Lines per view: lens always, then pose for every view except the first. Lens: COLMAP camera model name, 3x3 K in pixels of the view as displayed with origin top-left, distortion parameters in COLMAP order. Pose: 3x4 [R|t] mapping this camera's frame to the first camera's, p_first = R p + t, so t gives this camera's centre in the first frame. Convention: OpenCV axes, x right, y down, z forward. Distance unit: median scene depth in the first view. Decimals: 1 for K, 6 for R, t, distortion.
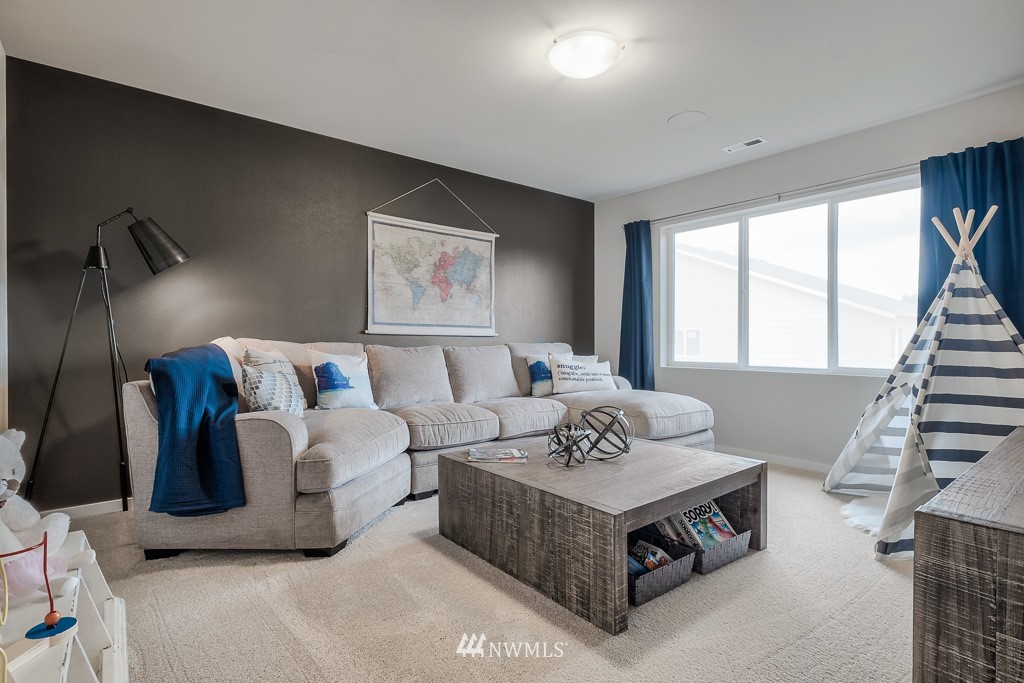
lens RADIAL K [[497.6, 0, 513.8], [0, 497.6, 343.4], [0, 0, 1]] dist [-0.017172, -0.000855]
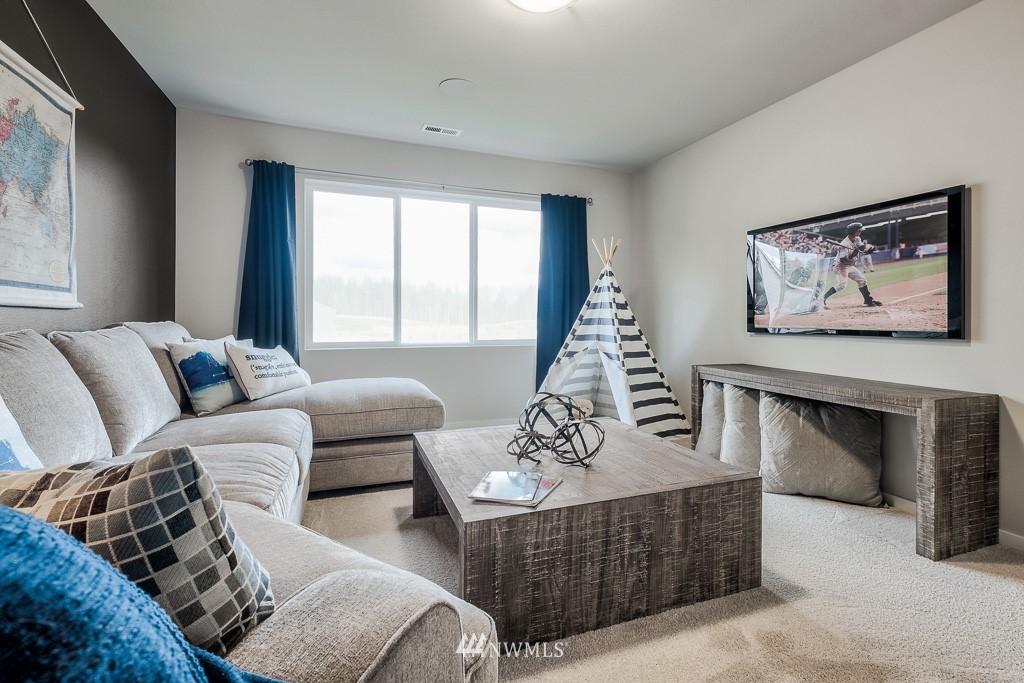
lens RADIAL K [[478.6, 0, 535.3], [0, 478.6, 319.1], [0, 0, 1]] dist [0.002203, -0.000196]
pose [[0.298633, 0.000393, 0.954368, -0.424902], [-0.000988, 1.000000, -0.000102, -0.004746], [-0.954367, -0.000913, 0.298634, 0.502591]]
